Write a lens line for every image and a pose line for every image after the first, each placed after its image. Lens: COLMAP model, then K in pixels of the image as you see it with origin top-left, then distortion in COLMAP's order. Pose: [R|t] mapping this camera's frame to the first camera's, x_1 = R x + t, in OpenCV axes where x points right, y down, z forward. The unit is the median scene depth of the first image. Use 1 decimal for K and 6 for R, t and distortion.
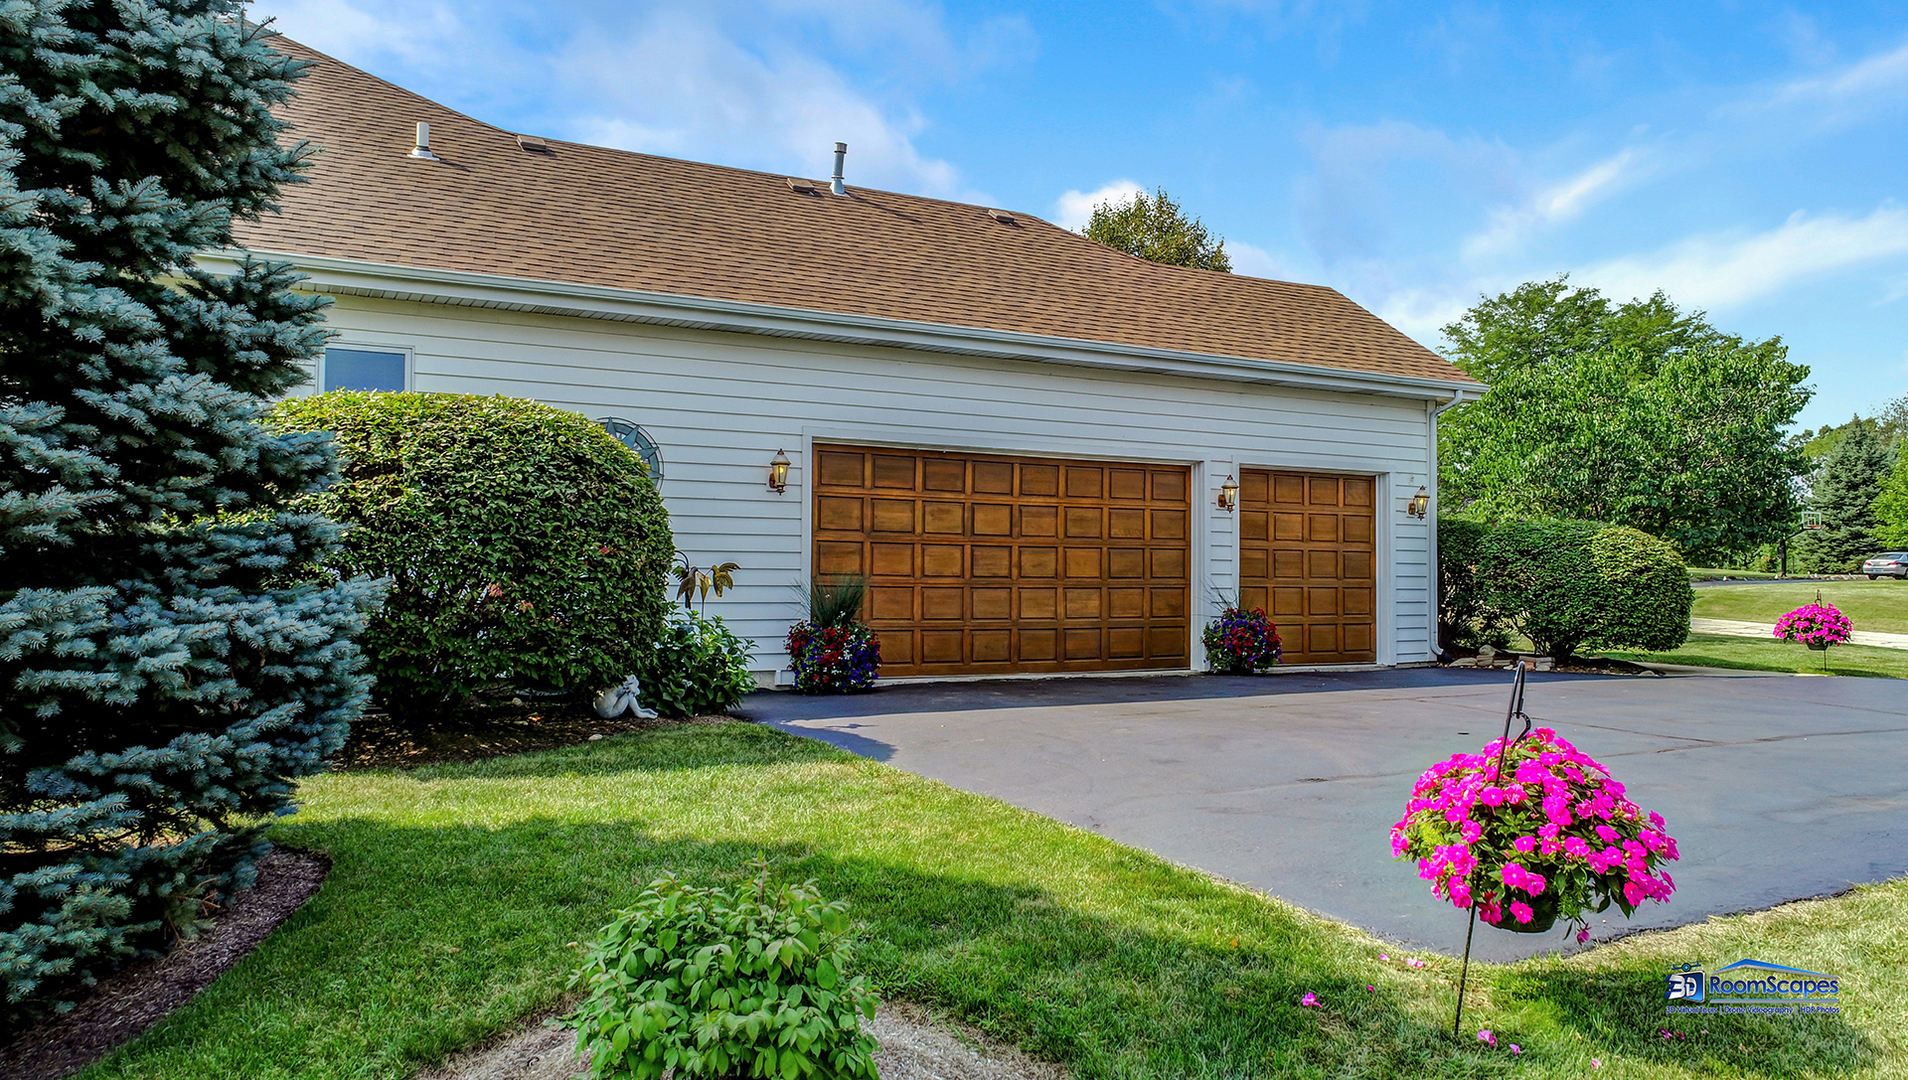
lens RADIAL K [[1309.7, 0, 956.0], [0, 1309.7, 530.5], [0, 0, 1]] dist [0.000840, 0.004057]
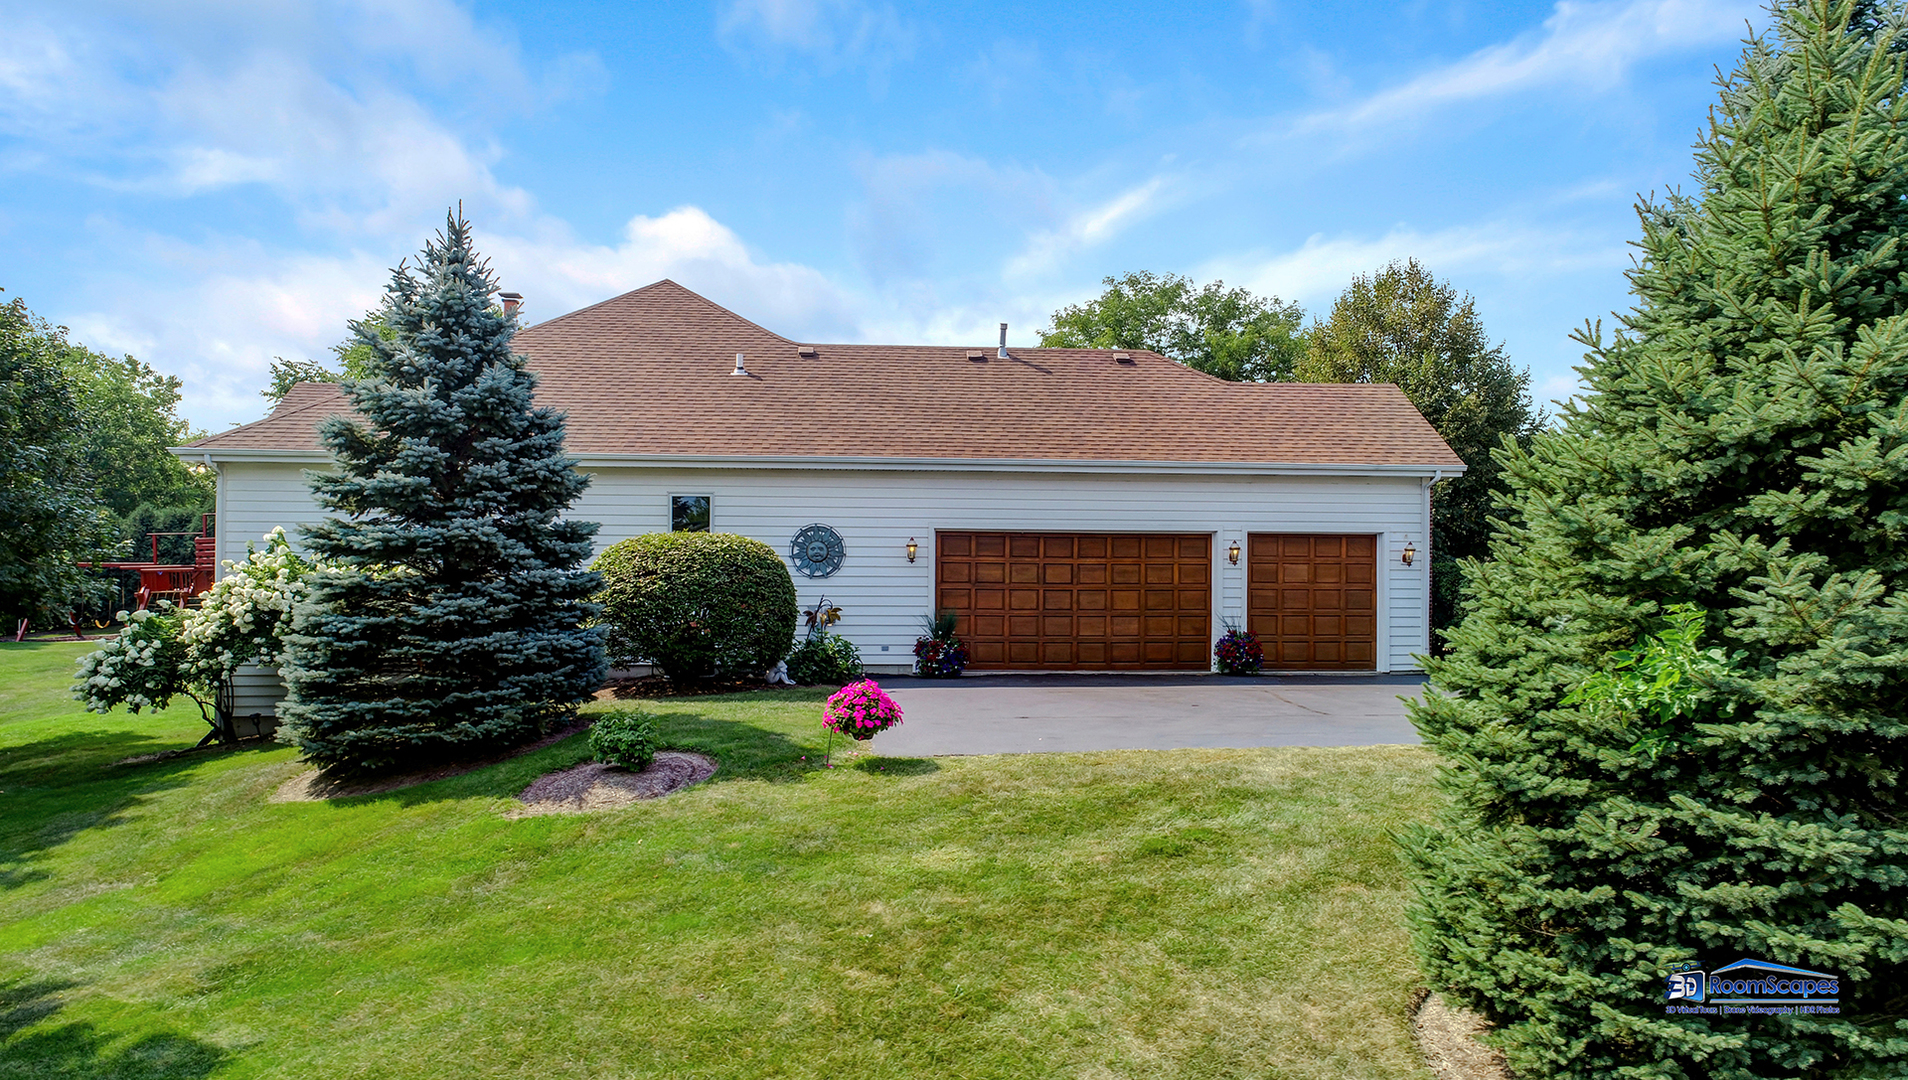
lens RADIAL K [[1309.7, 0, 956.0], [0, 1309.7, 530.5], [0, 0, 1]] dist [0.000840, 0.004057]
pose [[0.928215, -0.015944, -0.371702, 0.532468], [0.015093, 0.999873, -0.005198, -0.057216], [0.371737, -0.000785, 0.928338, -0.555298]]
